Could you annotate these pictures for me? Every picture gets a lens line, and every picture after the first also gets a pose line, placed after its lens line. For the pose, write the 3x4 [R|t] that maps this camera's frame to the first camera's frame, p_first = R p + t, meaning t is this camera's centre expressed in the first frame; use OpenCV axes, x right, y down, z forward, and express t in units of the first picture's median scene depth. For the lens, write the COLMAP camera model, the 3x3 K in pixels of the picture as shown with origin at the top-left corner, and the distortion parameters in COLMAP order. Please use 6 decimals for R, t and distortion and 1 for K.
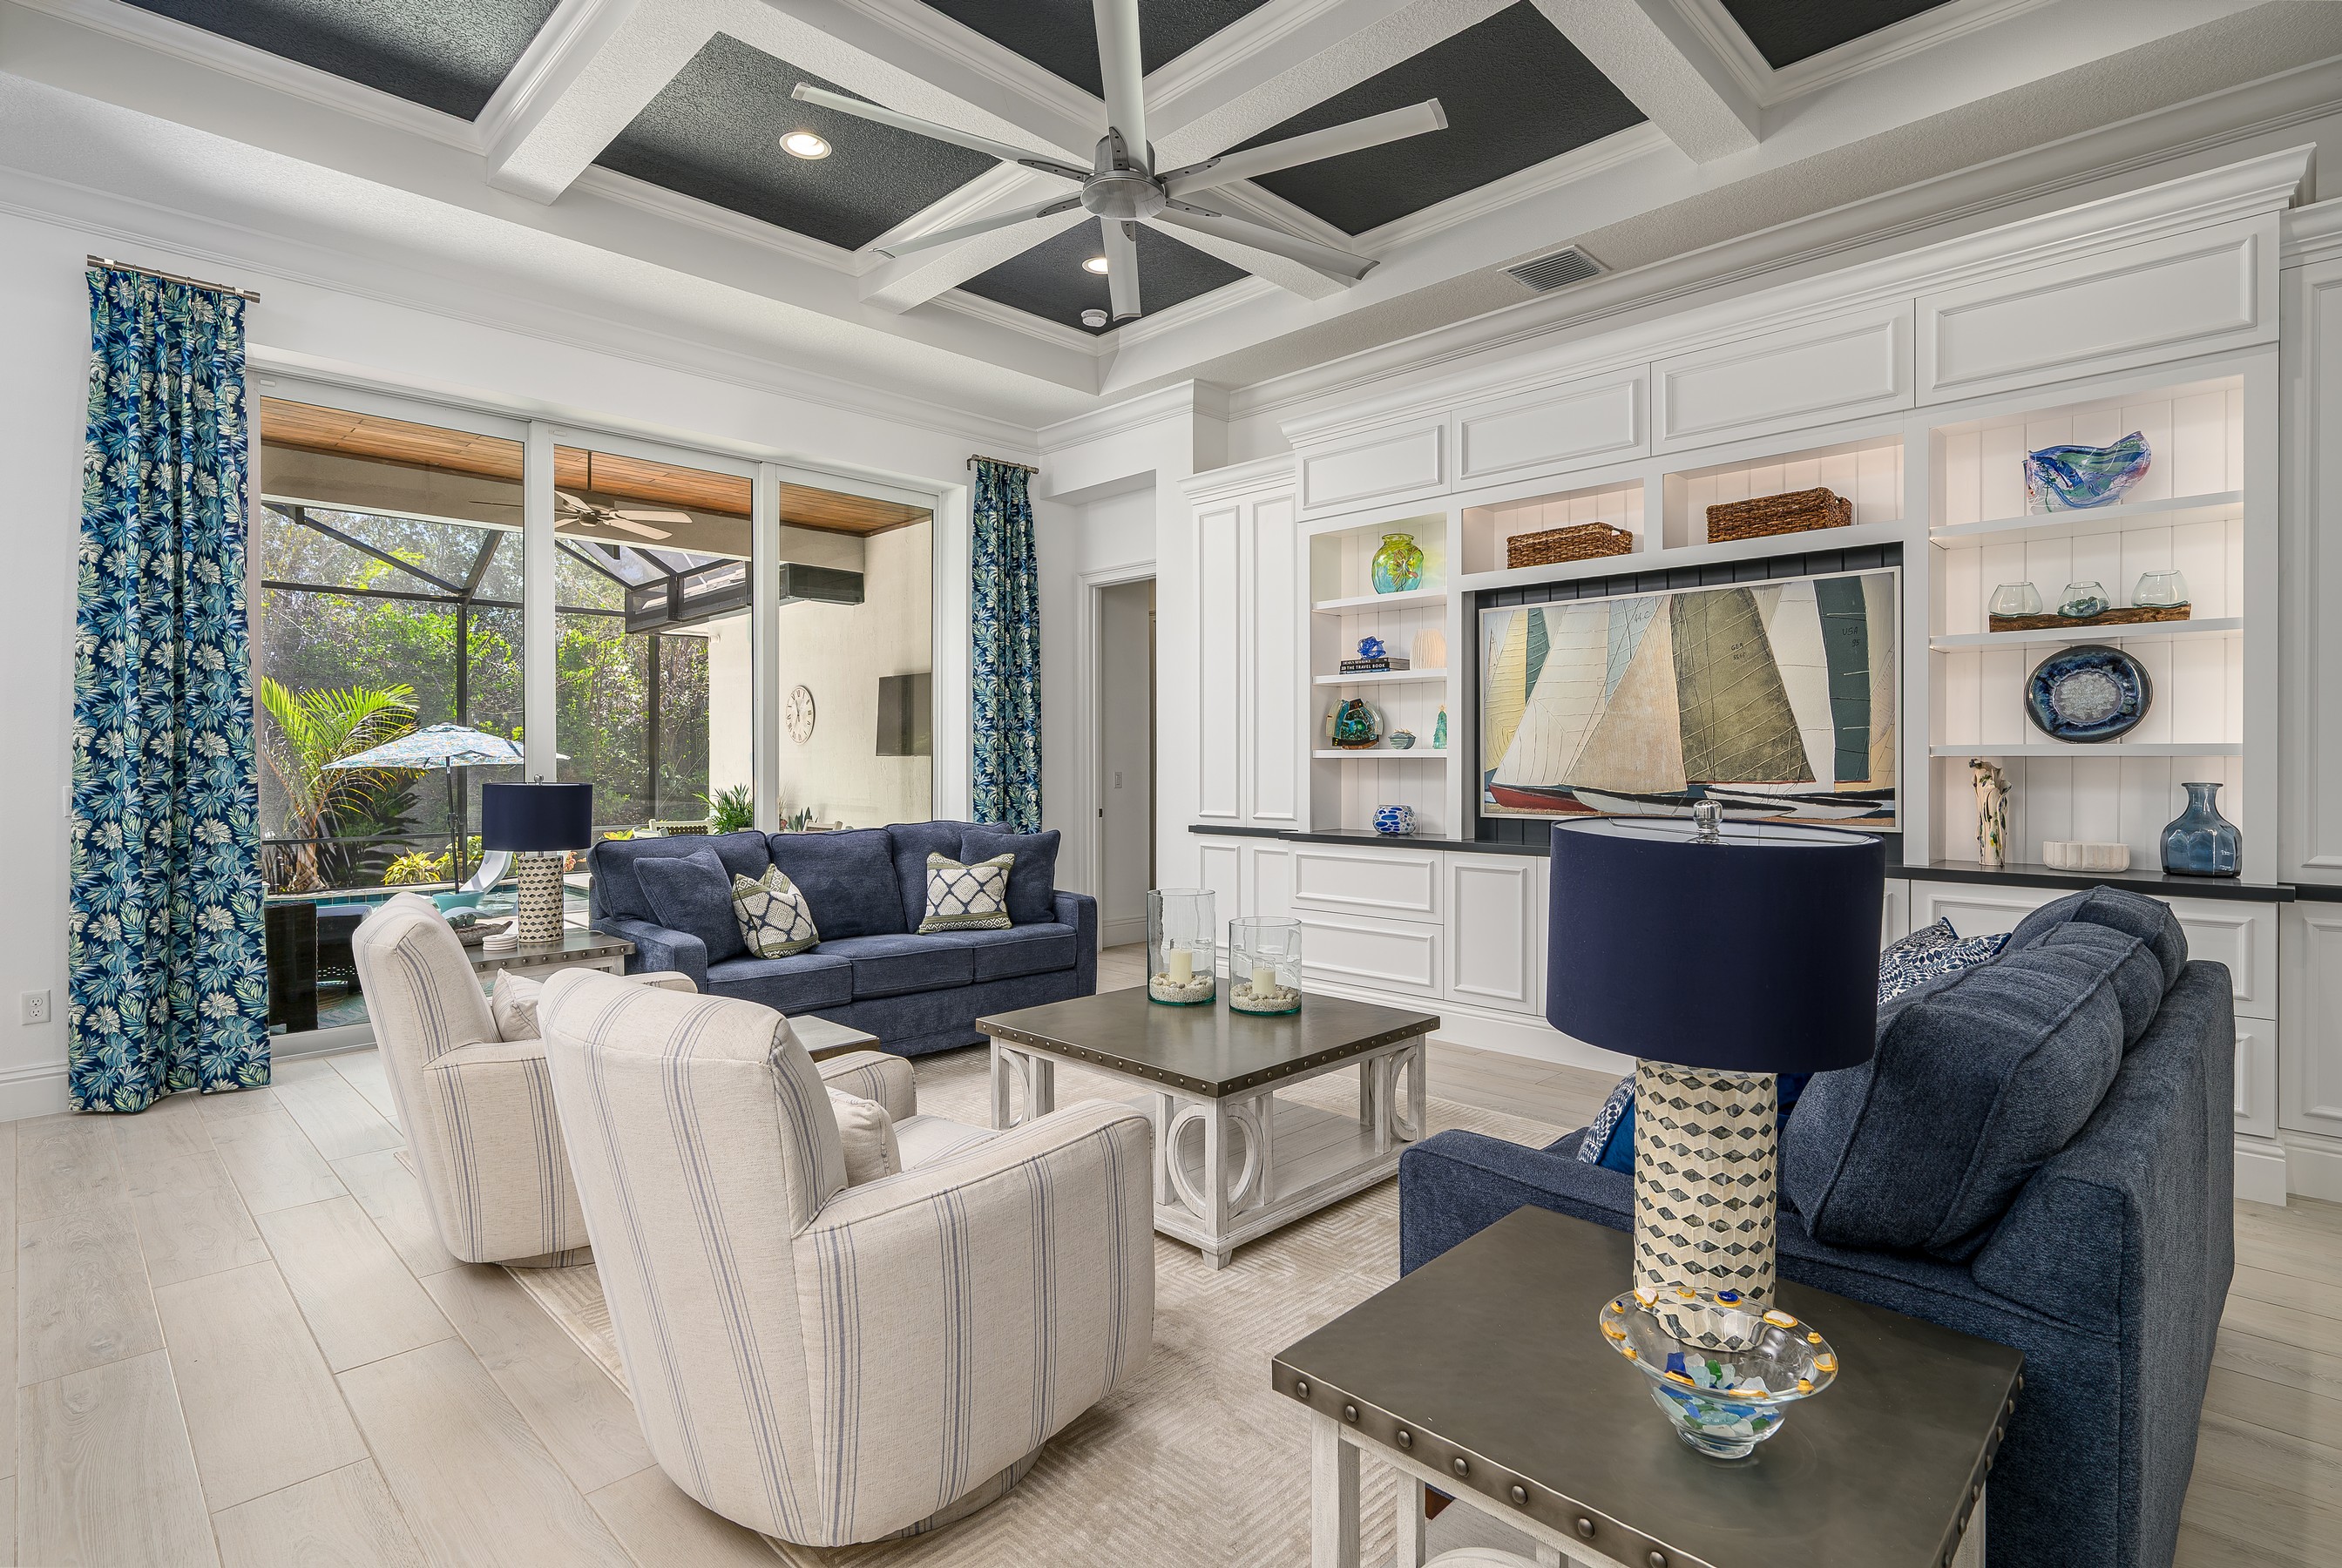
lens RADIAL K [[1104.4, 0, 1165.4], [0, 1104.4, 752.0], [0, 0, 1]] dist [-0.000854, -0.000312]
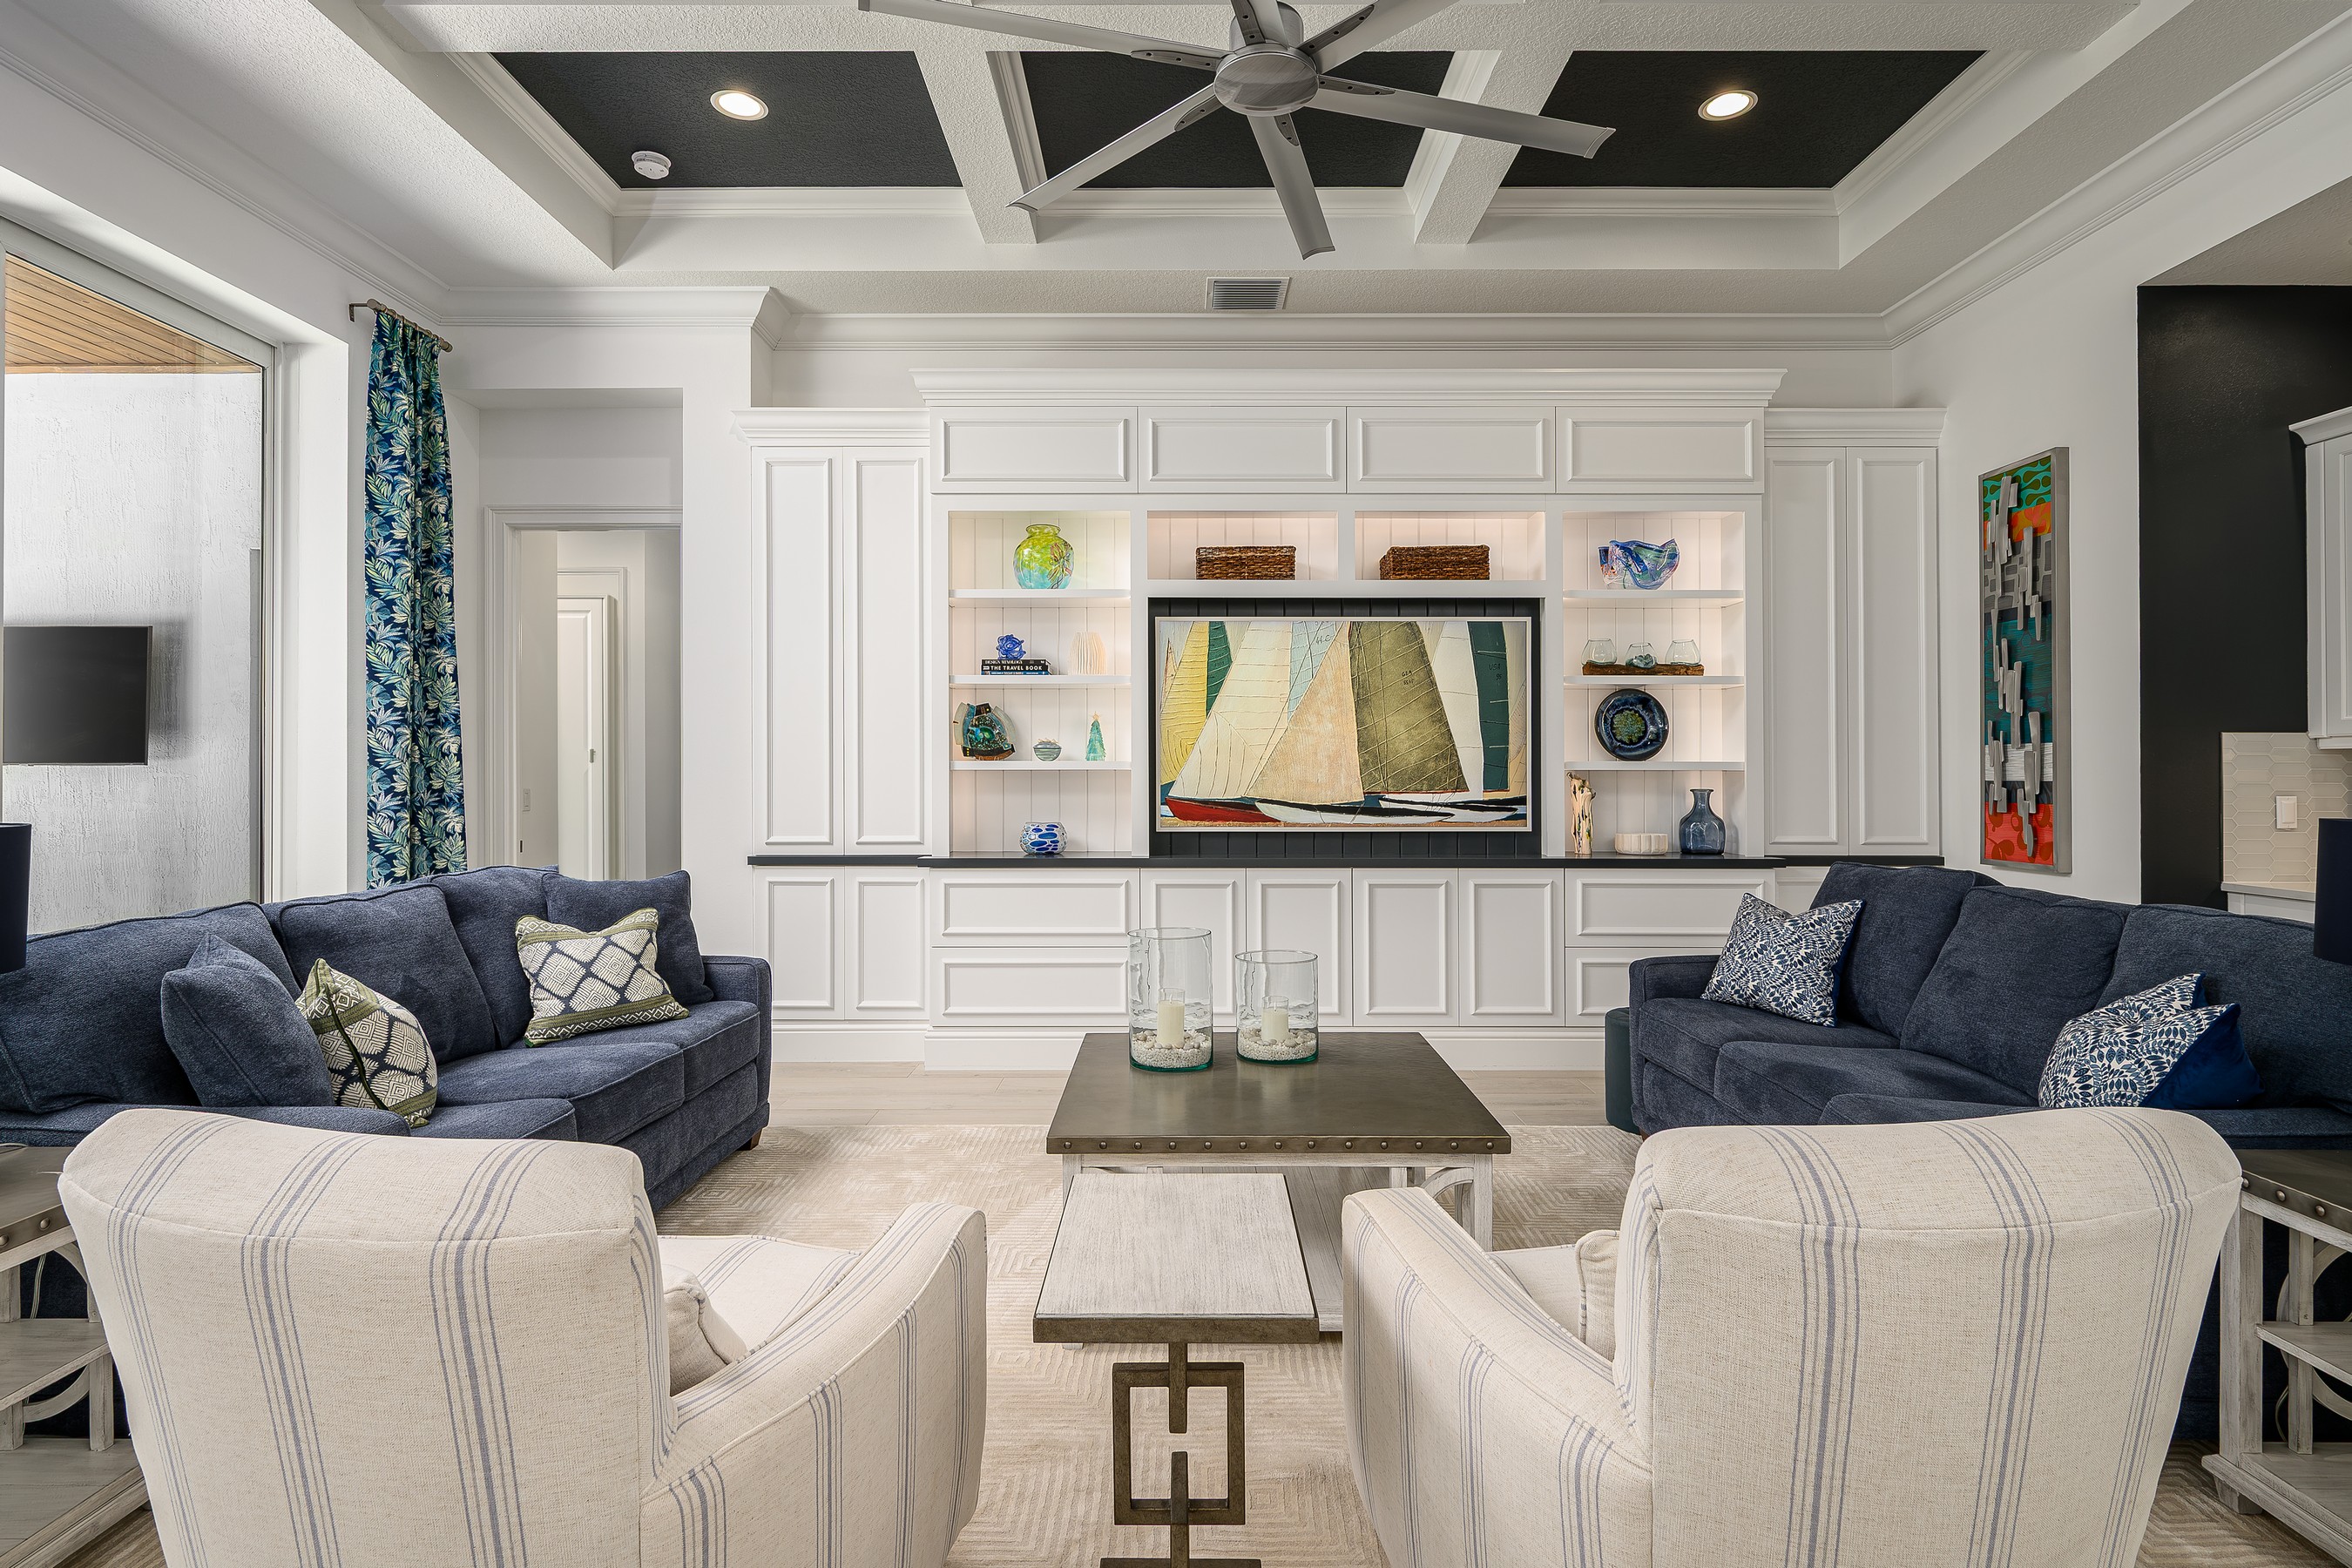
lens RADIAL K [[1149.1, 0, 1185.3], [0, 1149.1, 754.8], [0, 0, 1]] dist [-0.000269, -0.000126]
pose [[0.726647, 0.011166, 0.686920, -0.416189], [-0.006121, 0.999933, -0.009779, 0.001480], [-0.686984, 0.002902, 0.726667, 0.268057]]
